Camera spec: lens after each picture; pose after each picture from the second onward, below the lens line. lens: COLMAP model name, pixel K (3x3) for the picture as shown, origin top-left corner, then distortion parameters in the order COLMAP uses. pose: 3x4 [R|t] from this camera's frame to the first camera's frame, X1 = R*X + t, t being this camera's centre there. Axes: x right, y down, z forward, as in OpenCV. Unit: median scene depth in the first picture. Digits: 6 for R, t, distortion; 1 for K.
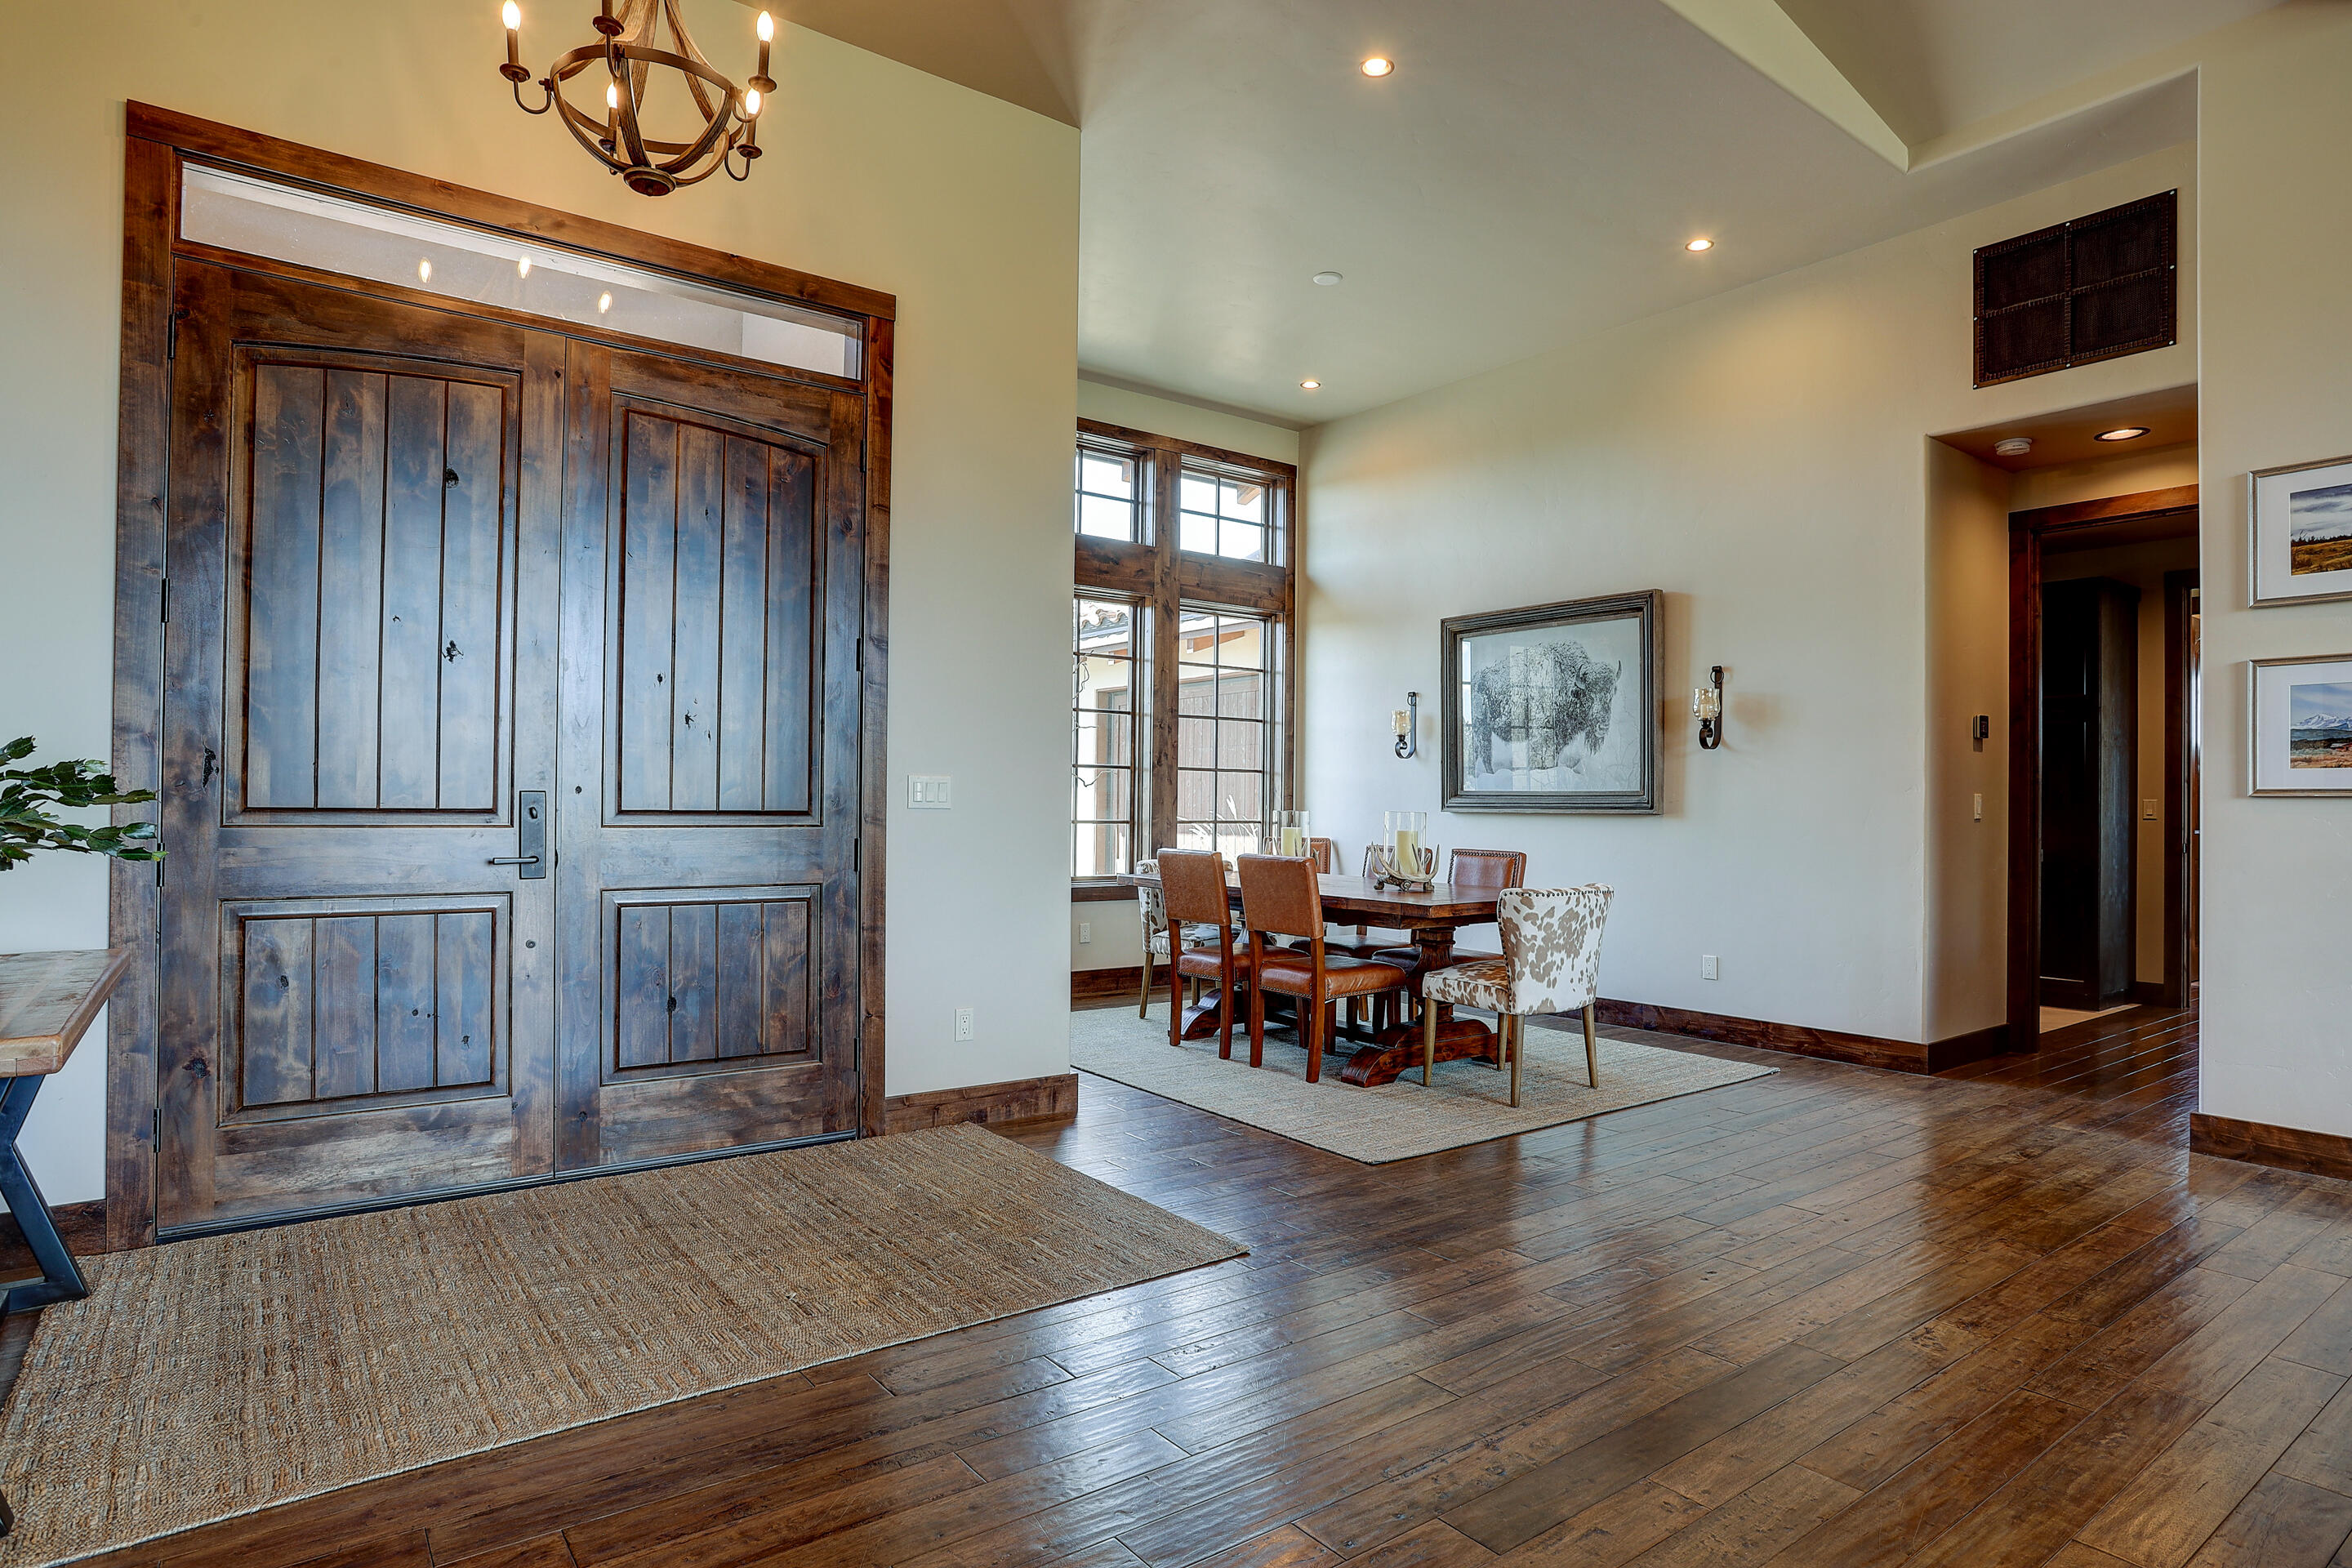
lens RADIAL K [[1266.4, 0, 1175.7], [0, 1266.4, 799.2], [0, 0, 1]] dist [-0.050361, 0.003498]
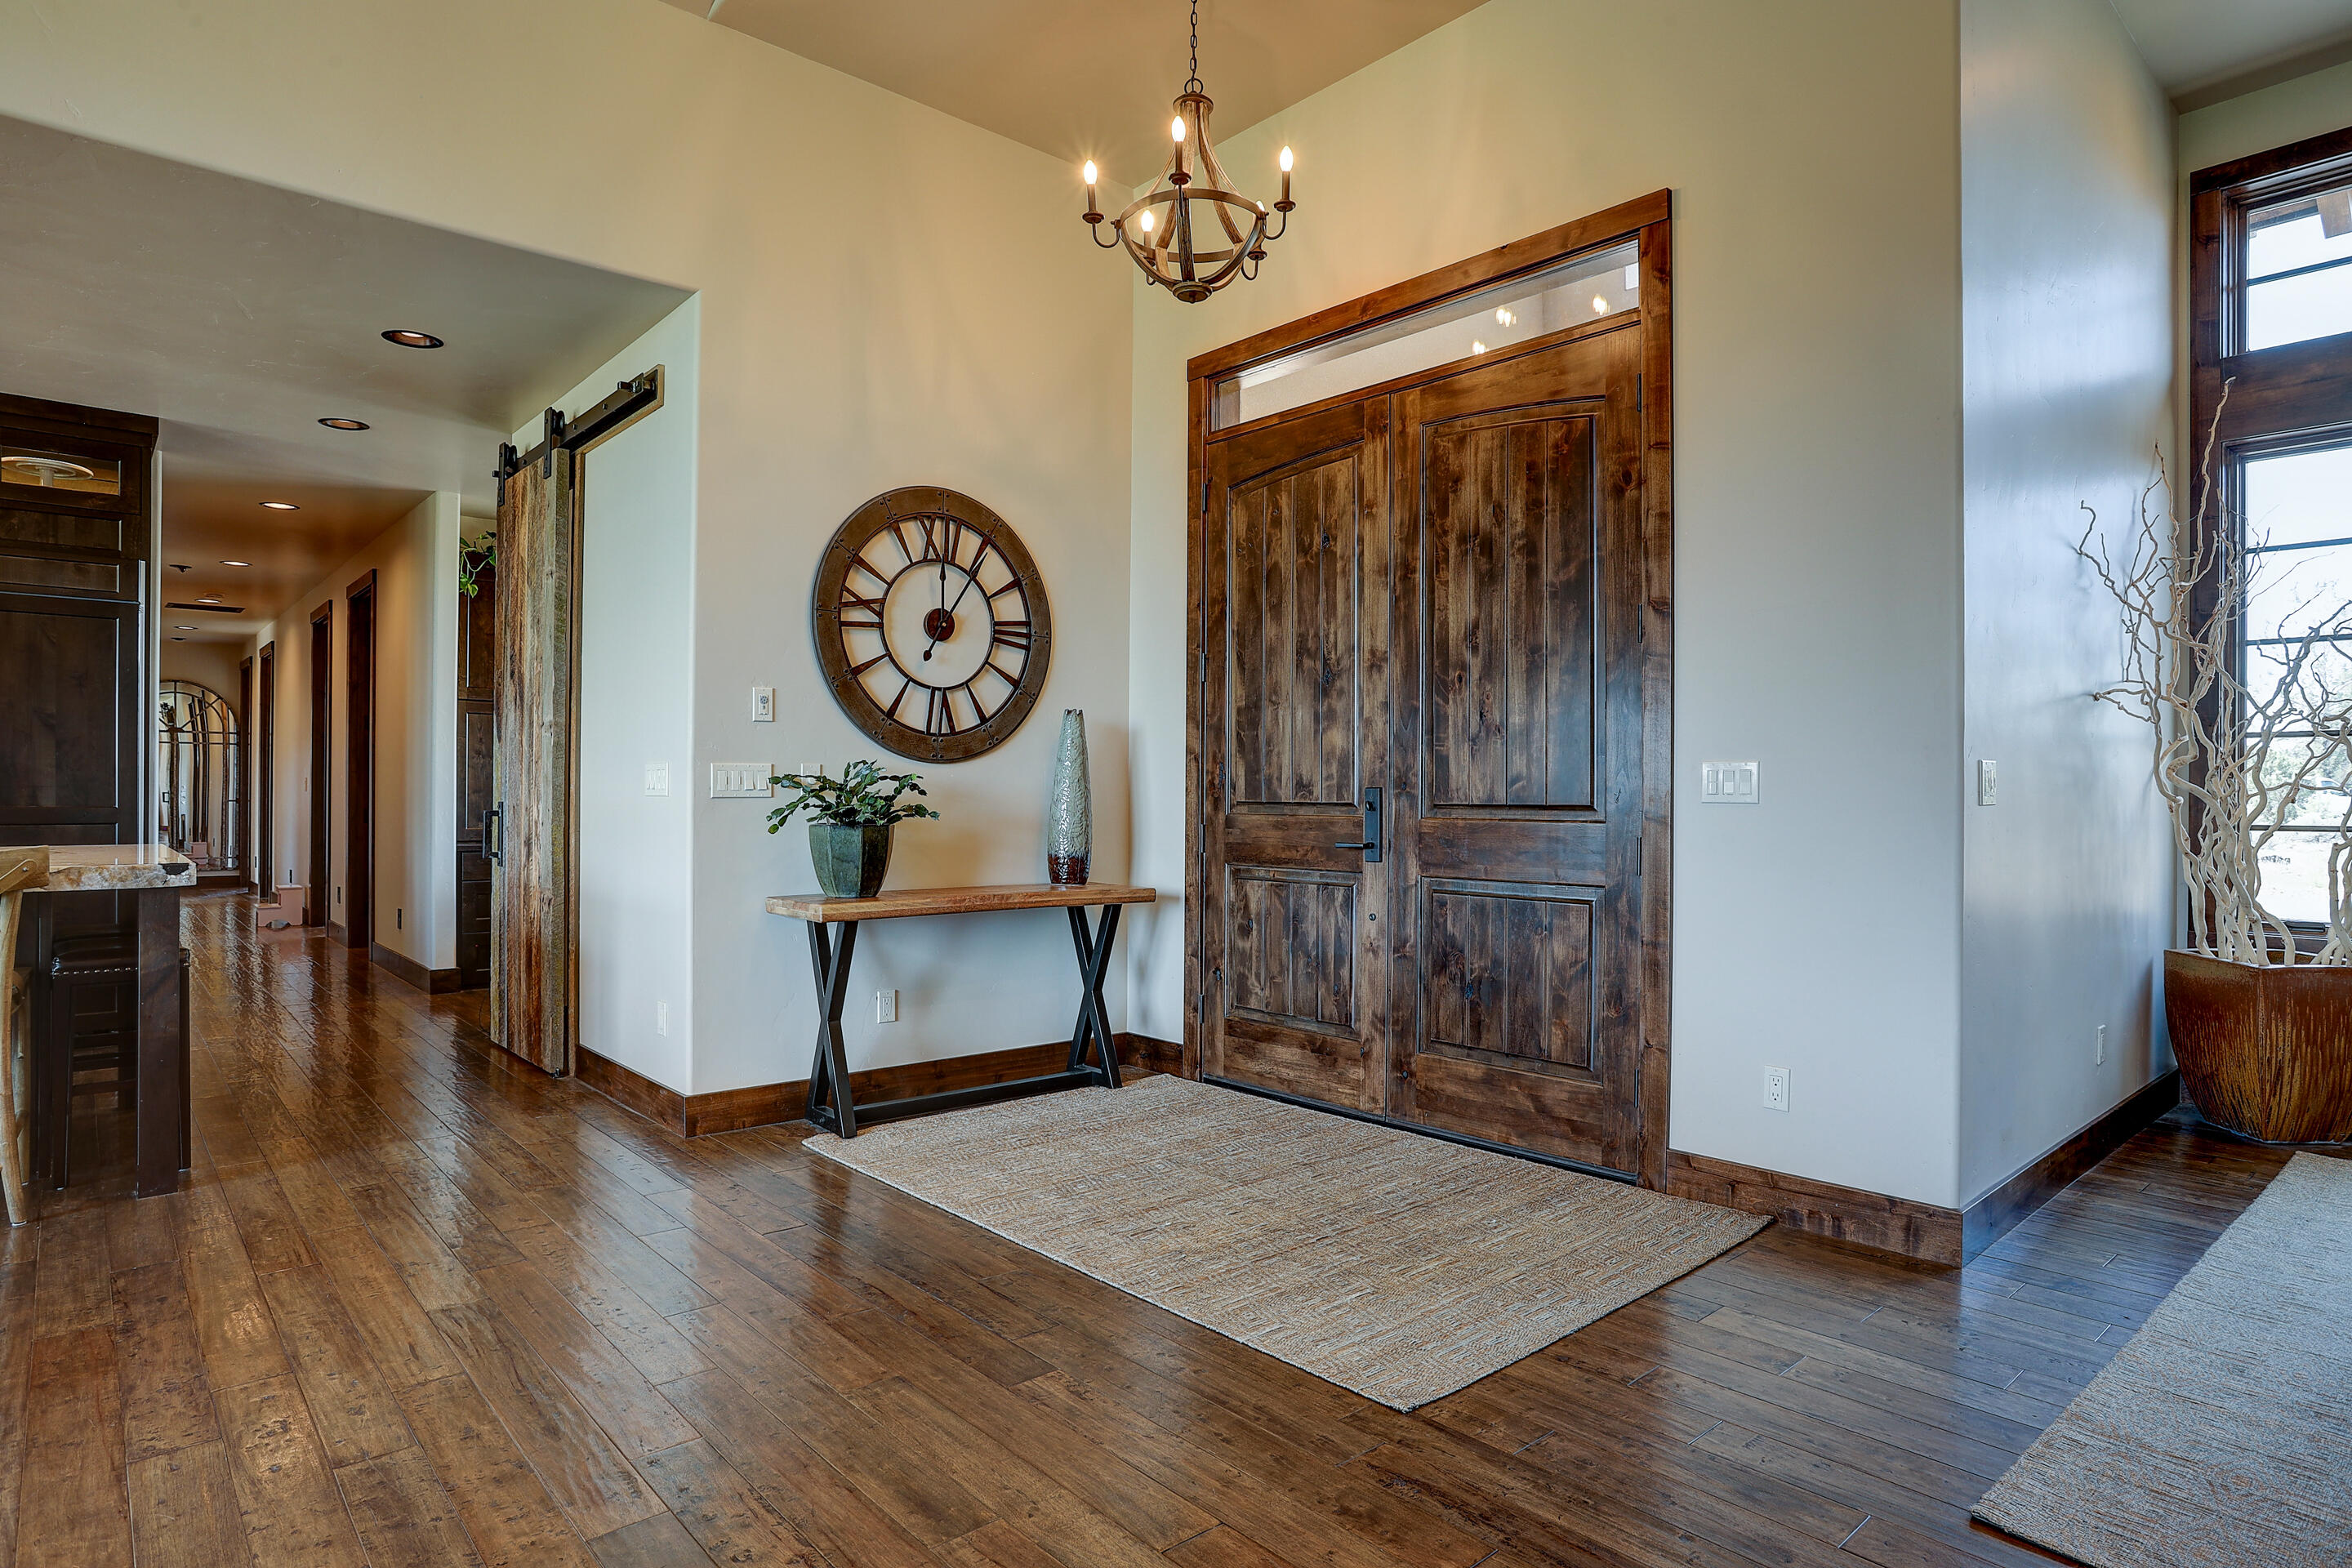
lens RADIAL K [[1266.4, 0, 1187.2], [0, 1266.4, 796.3], [0, 0, 1]] dist [-0.050361, 0.003498]
pose [[0.110167, -0.006104, -0.993894, 0.589591], [0.000468, 0.999981, -0.006089, 0.008091], [0.993913, 0.000206, 0.110168, 0.620982]]
